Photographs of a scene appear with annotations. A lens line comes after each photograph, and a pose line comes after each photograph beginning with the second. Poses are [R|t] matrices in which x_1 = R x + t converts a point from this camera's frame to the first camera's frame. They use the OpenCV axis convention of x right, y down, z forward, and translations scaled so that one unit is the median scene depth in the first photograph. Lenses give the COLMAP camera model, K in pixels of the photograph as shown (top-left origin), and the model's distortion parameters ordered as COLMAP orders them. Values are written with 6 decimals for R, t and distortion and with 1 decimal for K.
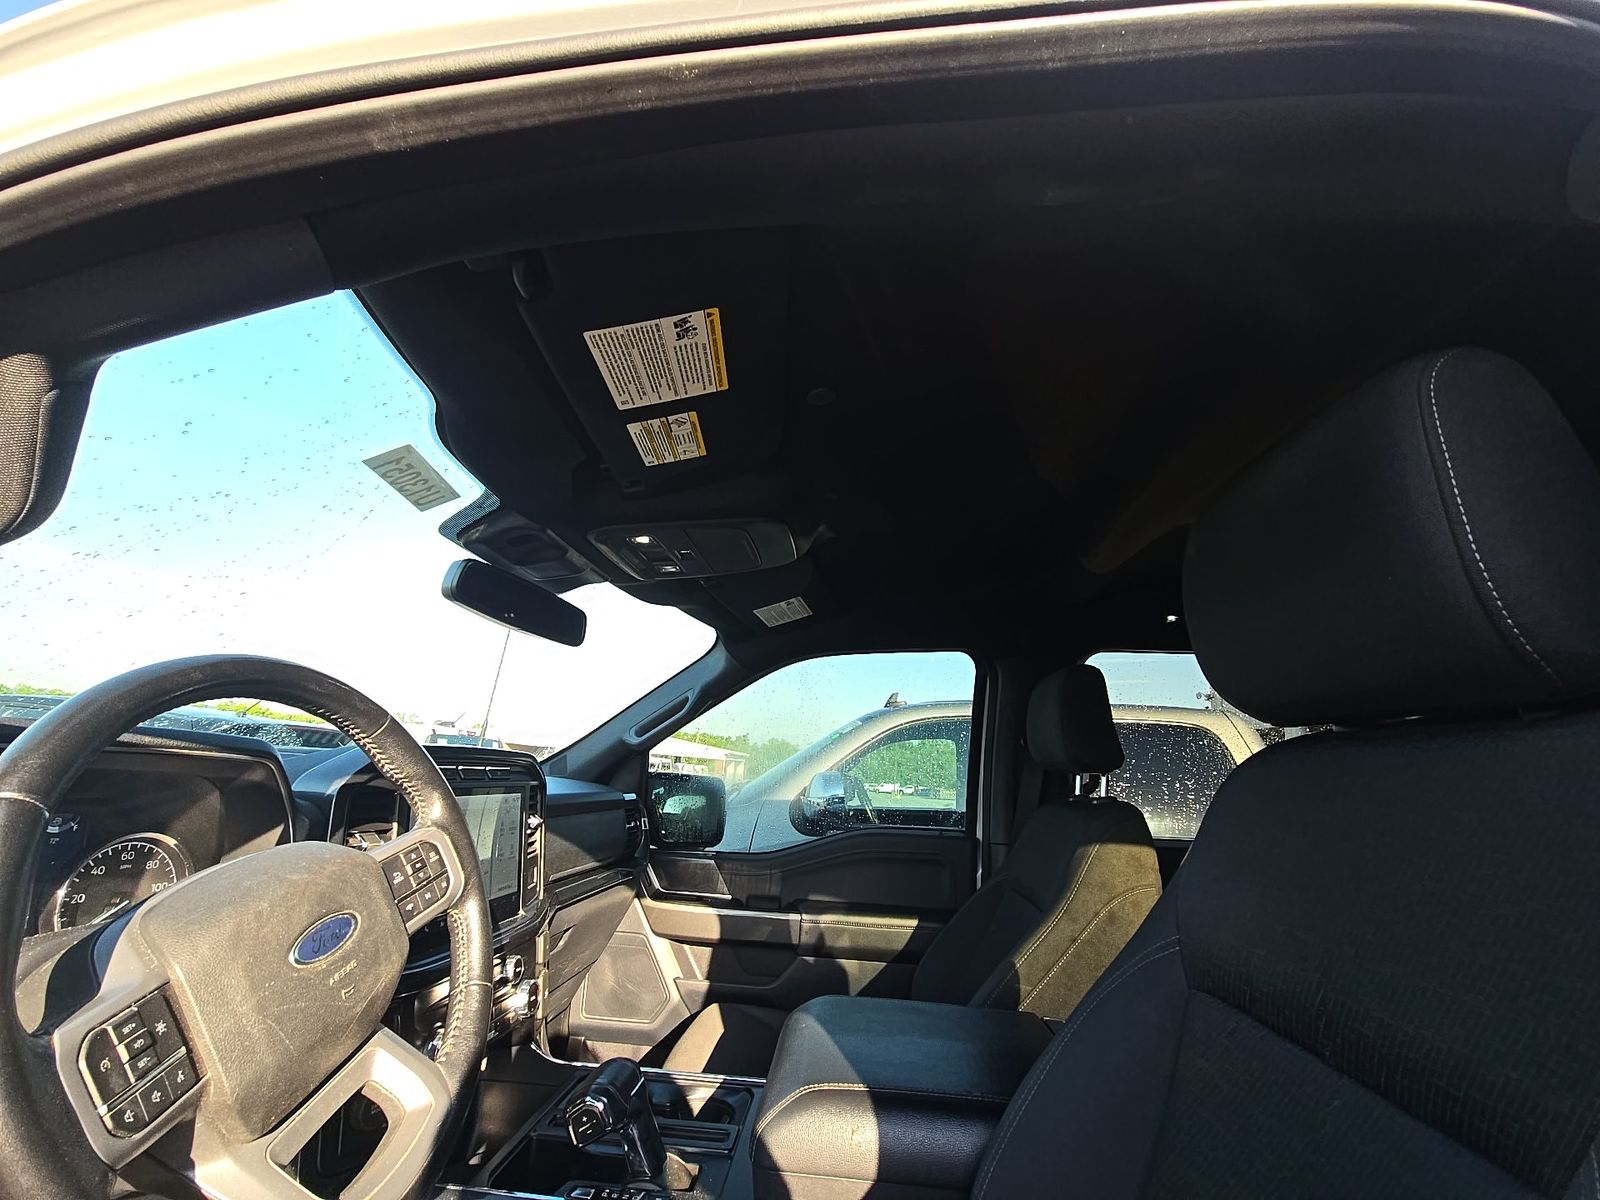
lens RADIAL K [[661.8, 0, 793.9], [0, 661.8, 586.6], [0, 0, 1]] dist [0.003933, -0.005541]
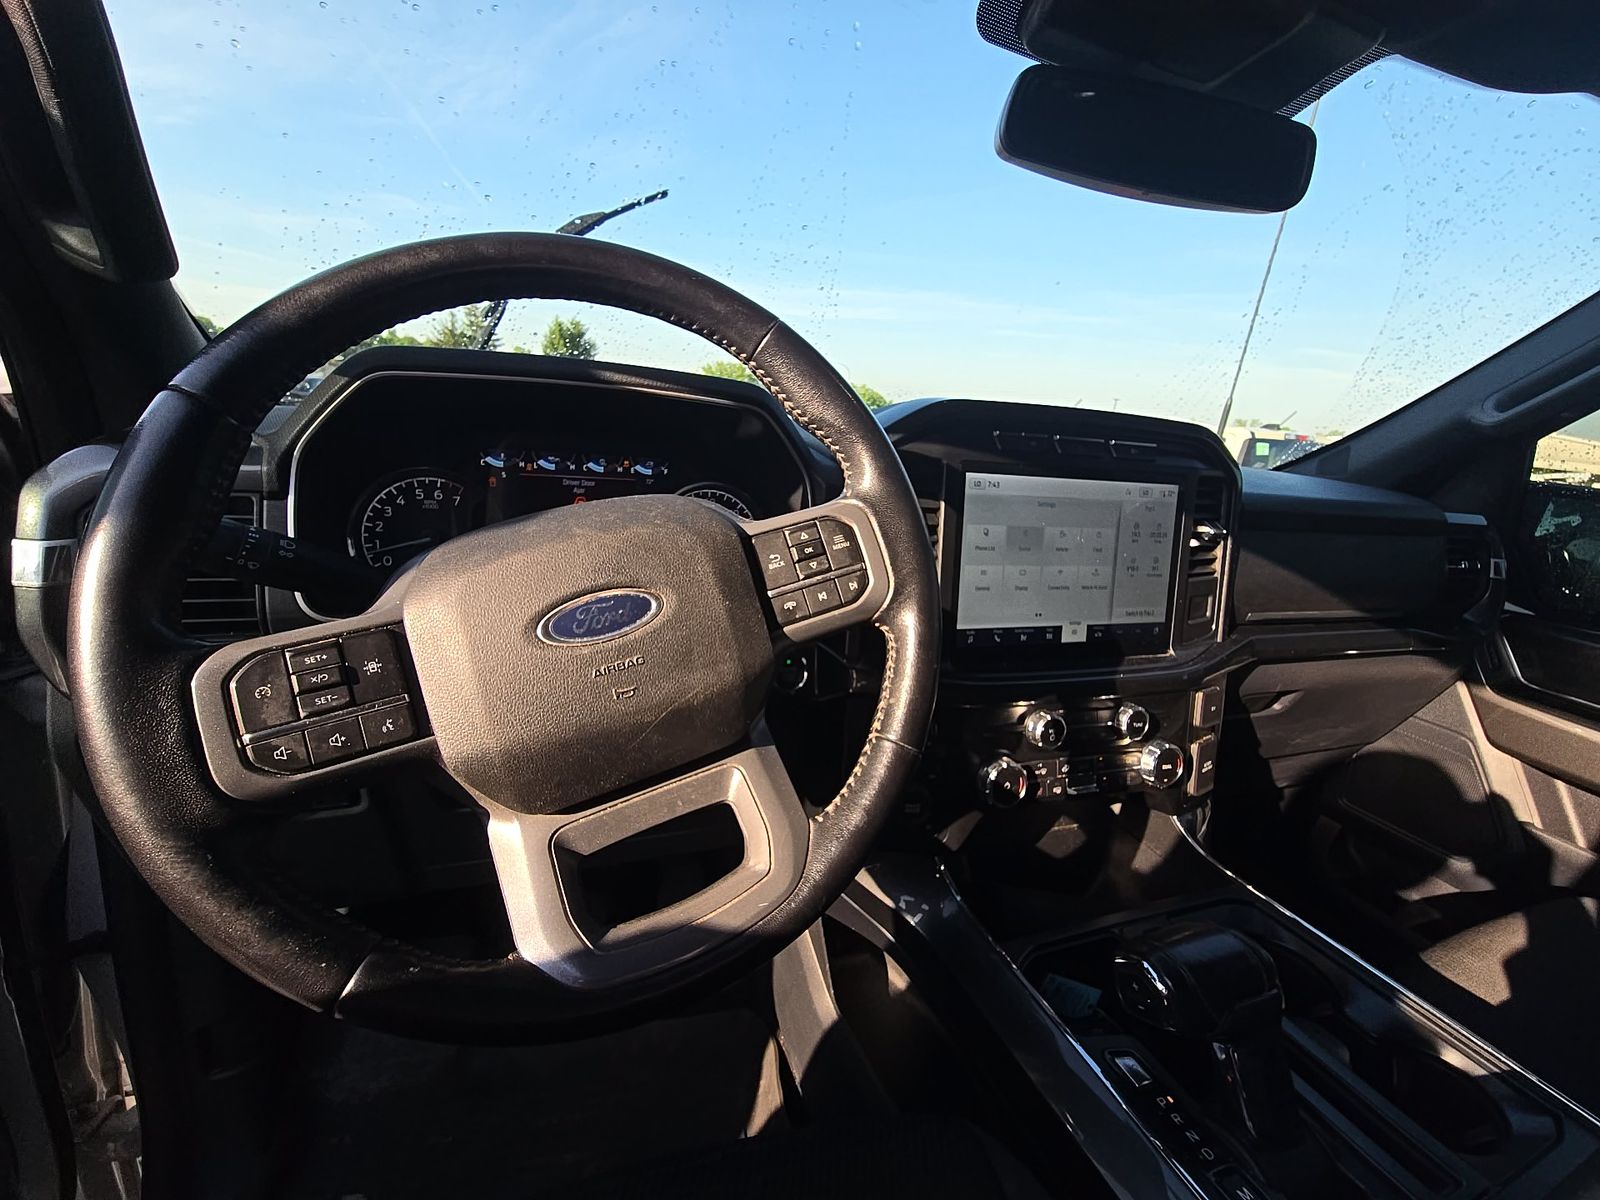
lens RADIAL K [[661.8, 0, 794.6], [0, 661.8, 592.0], [0, 0, 1]] dist [0.003933, -0.005541]
pose [[0.443845, 0.205678, -0.872180, 0.008016], [0.185874, 0.931003, 0.314139, 0.161787], [0.876614, -0.301545, 0.374991, 0.471388]]
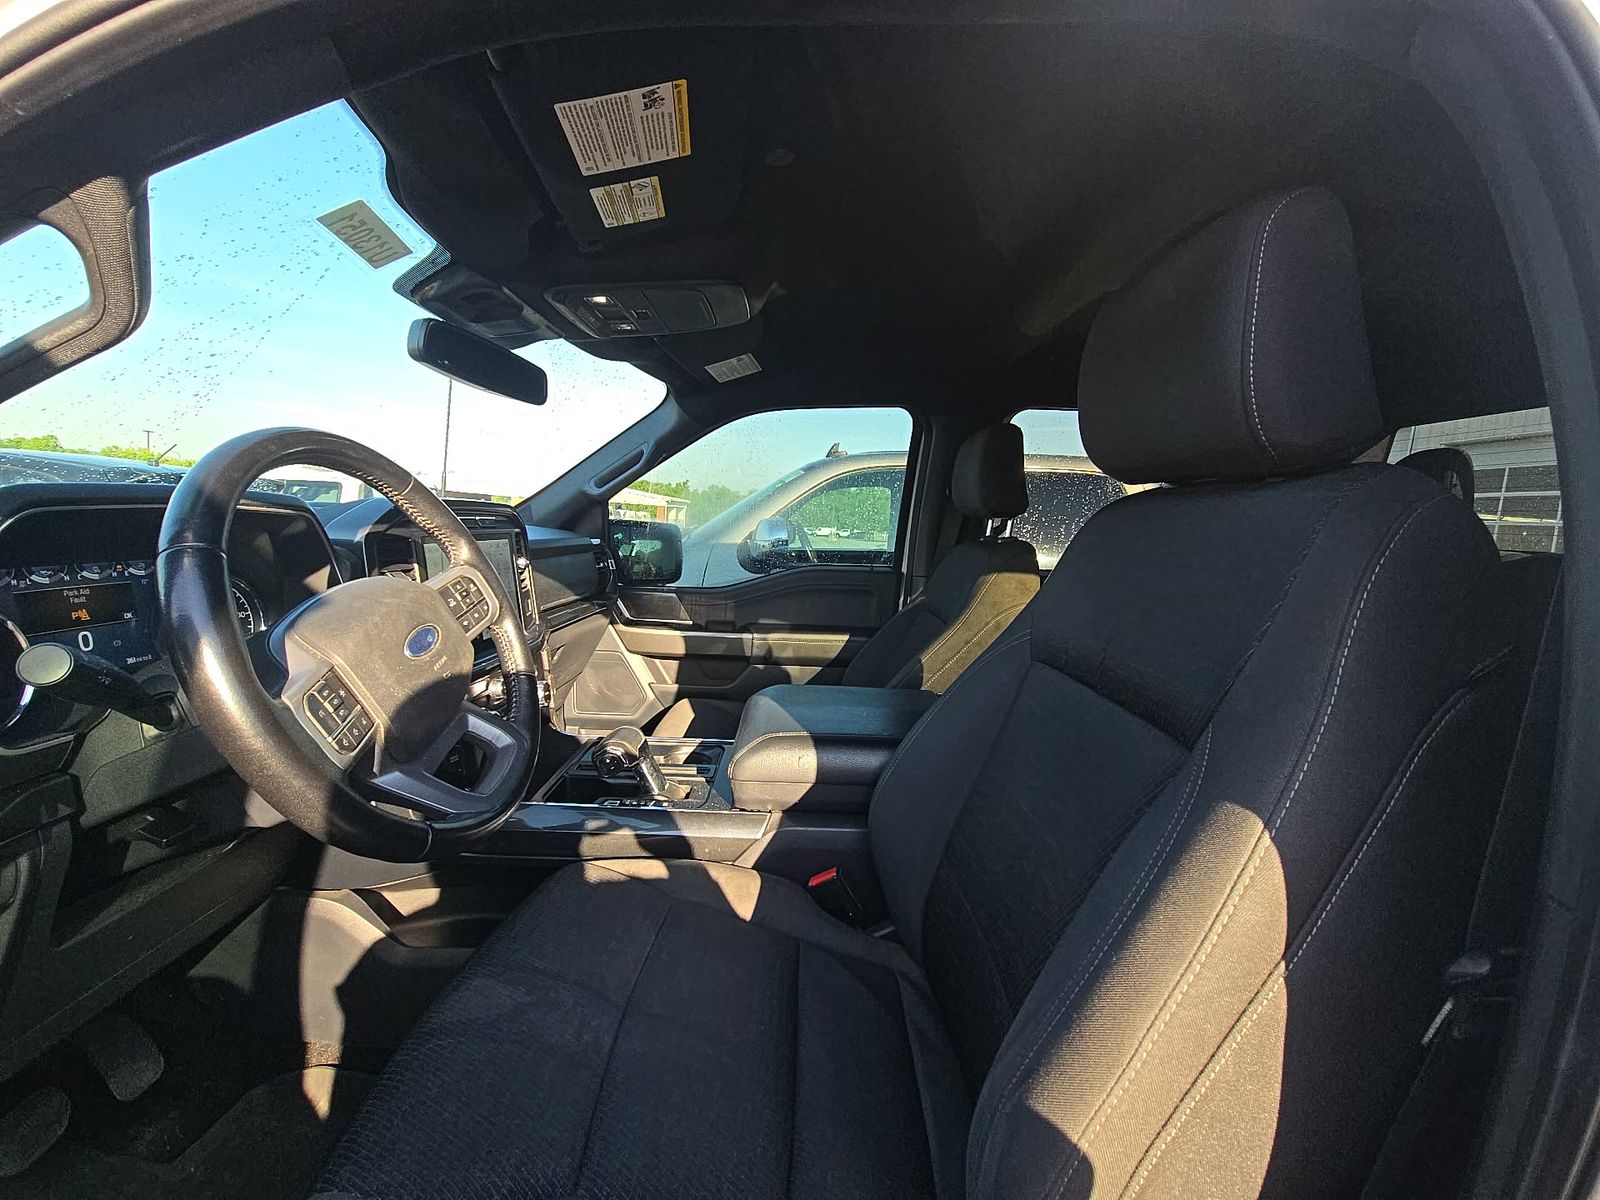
lens RADIAL K [[661.8, 0, 798.7], [0, 661.8, 592.0], [0, 0, 1]] dist [0.003933, -0.005541]
pose [[0.995405, -0.018176, 0.094011, -0.031229], [-0.018518, 0.926742, 0.375242, -0.045865], [-0.093945, -0.375259, 0.922147, -0.149598]]
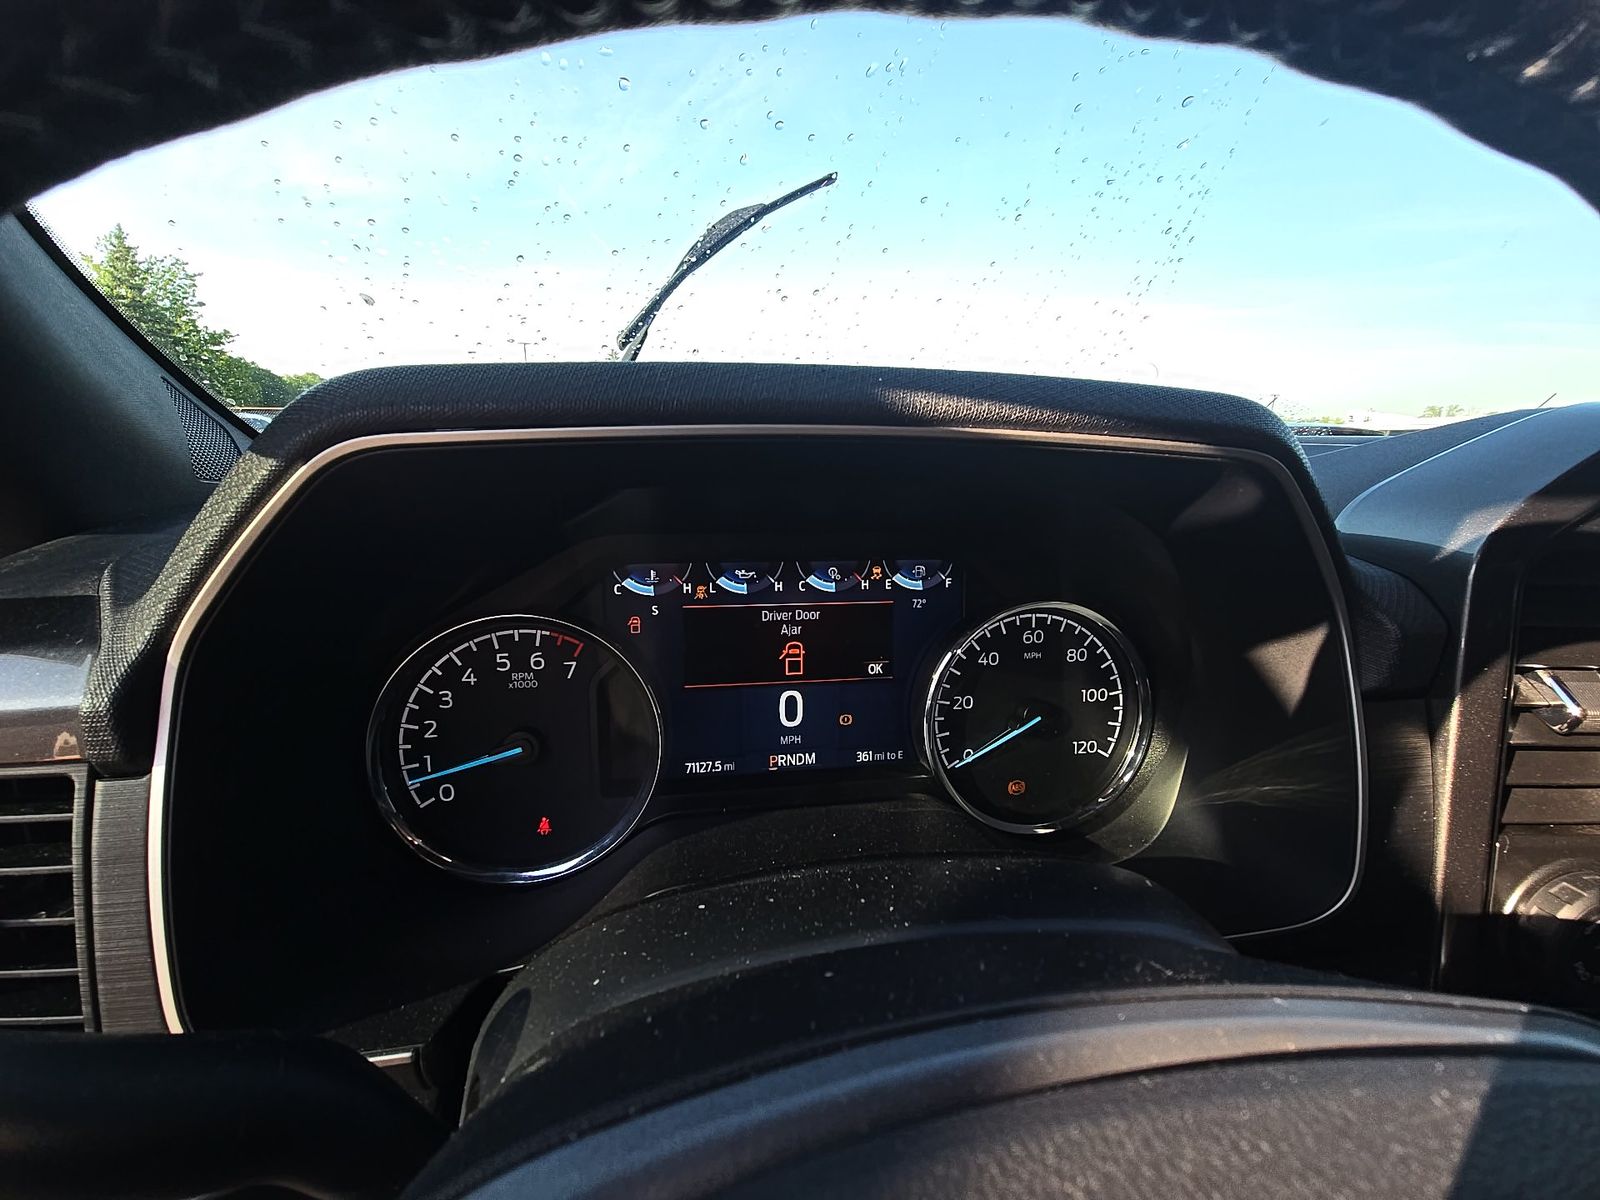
lens RADIAL K [[661.8, 0, 797.3], [0, 661.8, 596.2], [0, 0, 1]] dist [0.003933, -0.005541]
pose [[0.283663, 0.165989, -0.944448, -0.385214], [0.257315, 0.935607, 0.241720, 0.134775], [0.923755, -0.311588, 0.222686, 0.494438]]
